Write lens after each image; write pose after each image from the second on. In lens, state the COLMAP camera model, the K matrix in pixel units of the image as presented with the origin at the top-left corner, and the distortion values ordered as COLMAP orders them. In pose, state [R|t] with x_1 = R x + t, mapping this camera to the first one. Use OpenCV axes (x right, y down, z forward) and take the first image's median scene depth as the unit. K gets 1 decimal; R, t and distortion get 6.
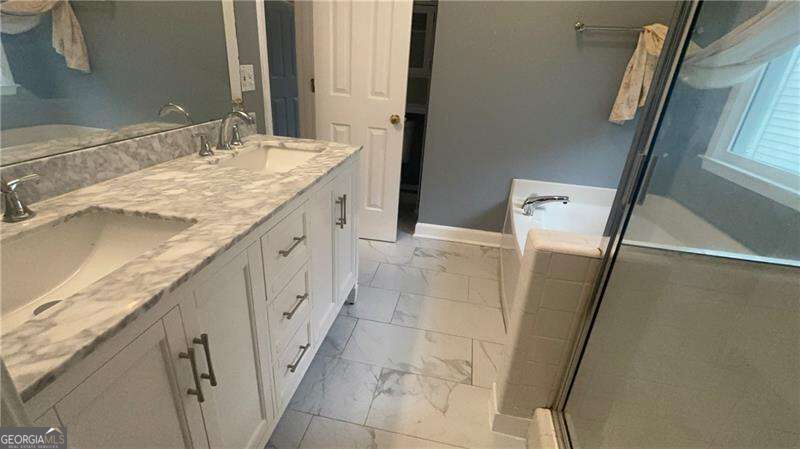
lens RADIAL K [[372.1, 0, 397.3], [0, 372.1, 223.6], [0, 0, 1]] dist [0.007009, -0.003036]
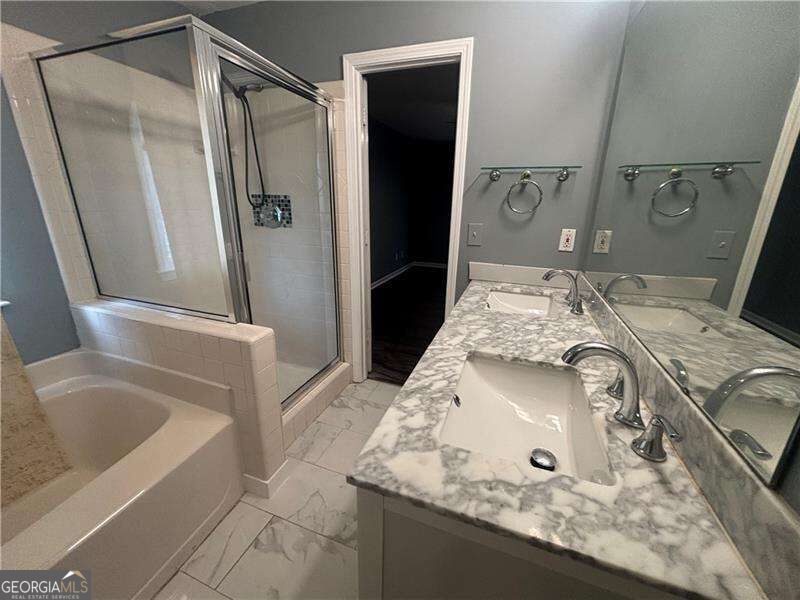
lens RADIAL K [[322.0, 0, 397.3], [0, 322.0, 297.4], [0, 0, 1]] dist [0.000561, 0.000002]
pose [[-0.984661, -0.118027, 0.128500, -0.248364], [-0.005120, 0.755710, 0.654886, -0.865122], [-0.174403, 0.644183, -0.744723, 1.776149]]
